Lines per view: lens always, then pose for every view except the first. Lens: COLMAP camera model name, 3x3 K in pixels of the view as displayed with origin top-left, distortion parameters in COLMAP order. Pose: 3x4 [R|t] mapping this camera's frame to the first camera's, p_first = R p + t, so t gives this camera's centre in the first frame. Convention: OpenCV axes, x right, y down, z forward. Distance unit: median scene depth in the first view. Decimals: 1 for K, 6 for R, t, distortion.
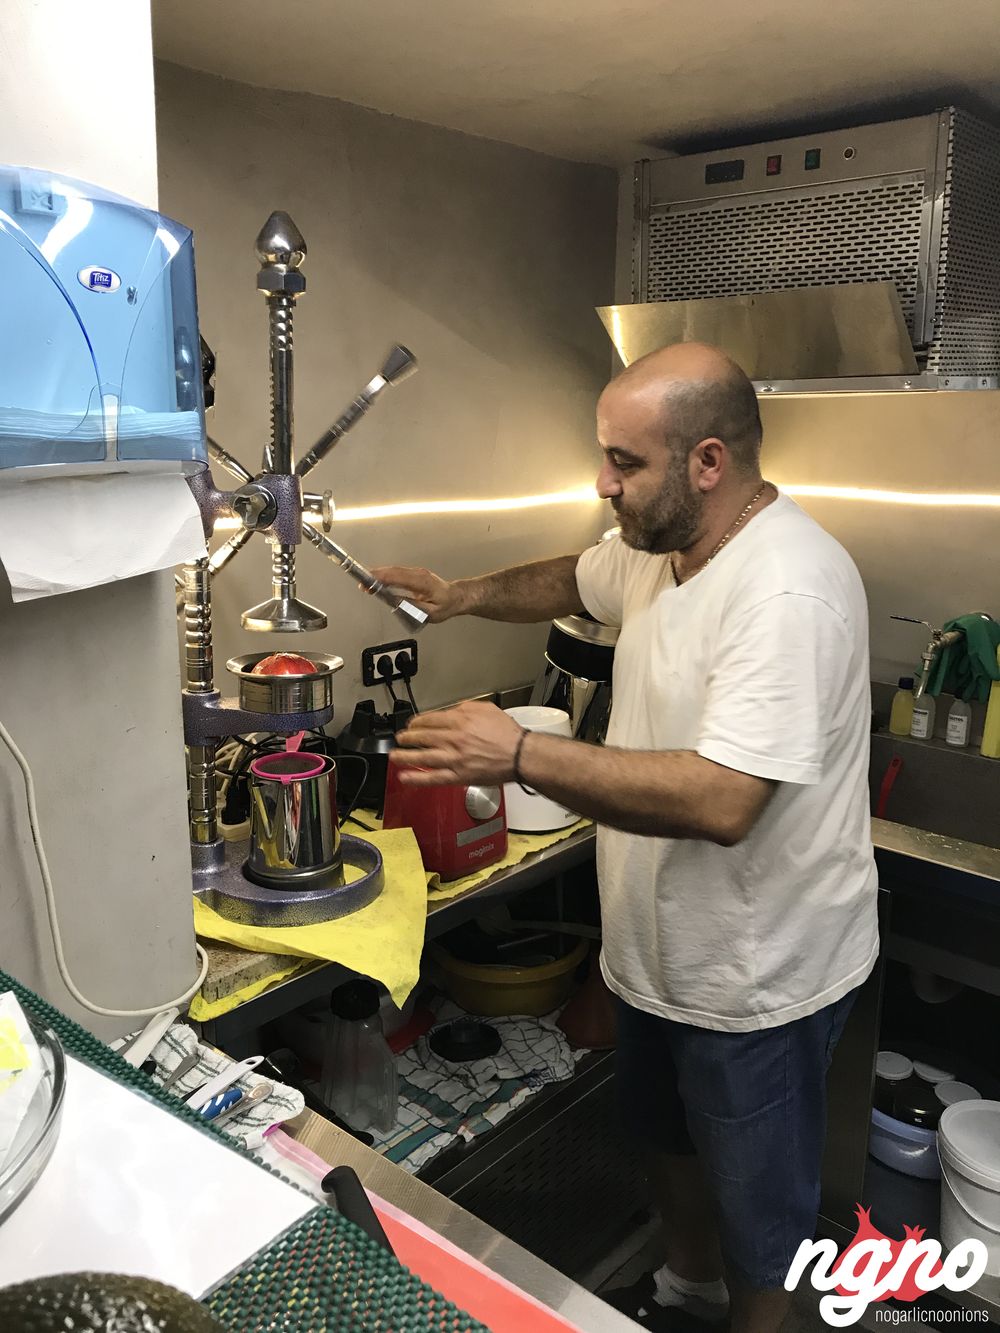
lens RADIAL K [[1080.7, 0, 510.8], [0, 1080.7, 668.8], [0, 0, 1]] dist [-0.000105, -0.022806]
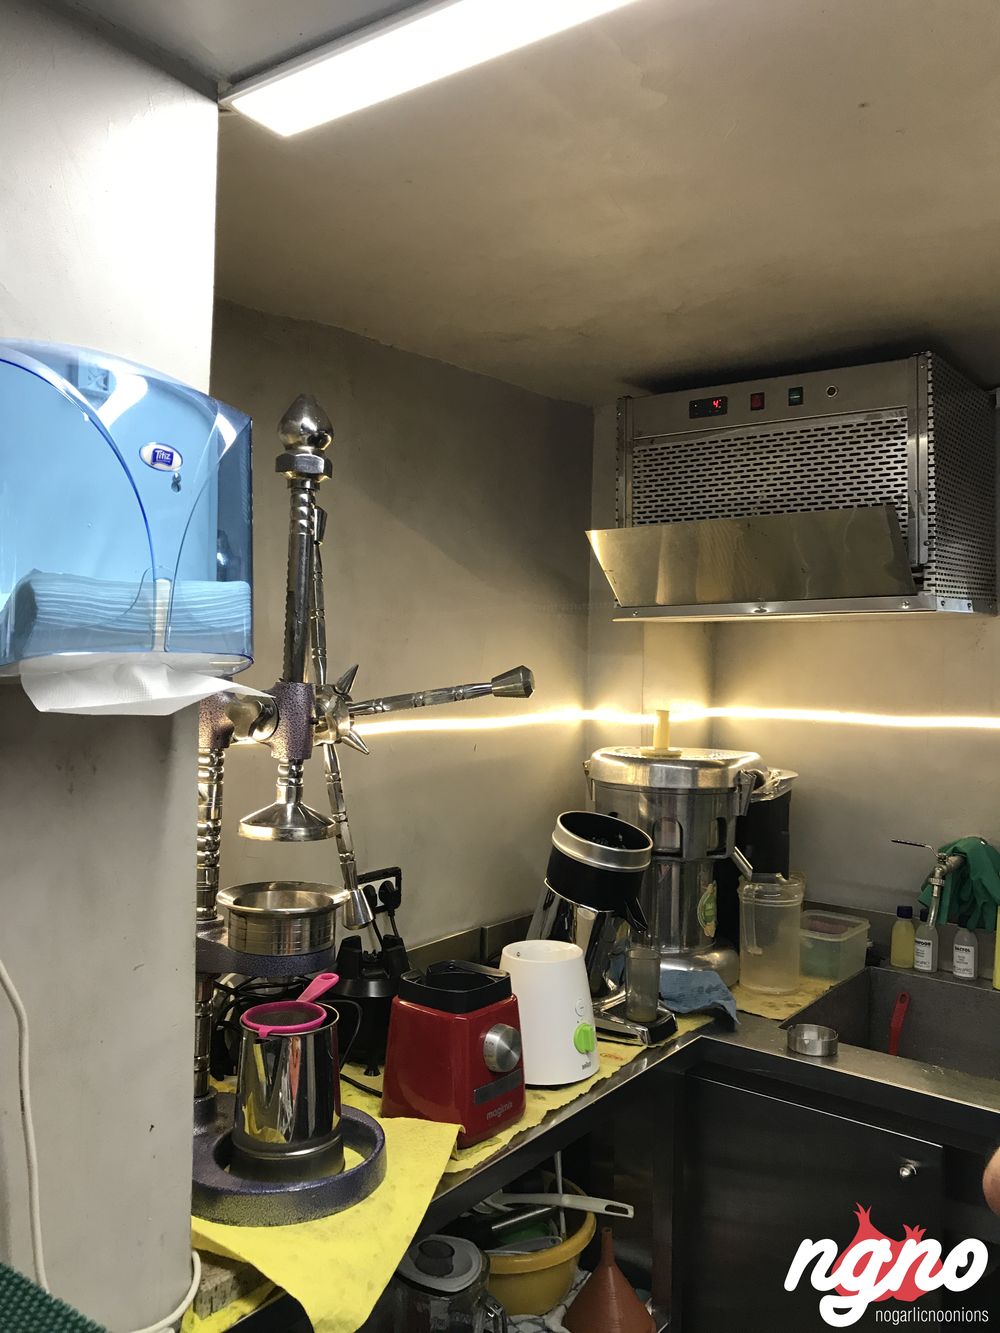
lens RADIAL K [[1080.7, 0, 508.5], [0, 1080.7, 655.6], [0, 0, 1]] dist [-0.000105, -0.022806]
pose [[0.996619, 0.008110, 0.081755, -0.083874], [0.010775, 0.973617, -0.227935, 0.008955], [-0.081447, 0.228045, 0.970238, 0.063055]]
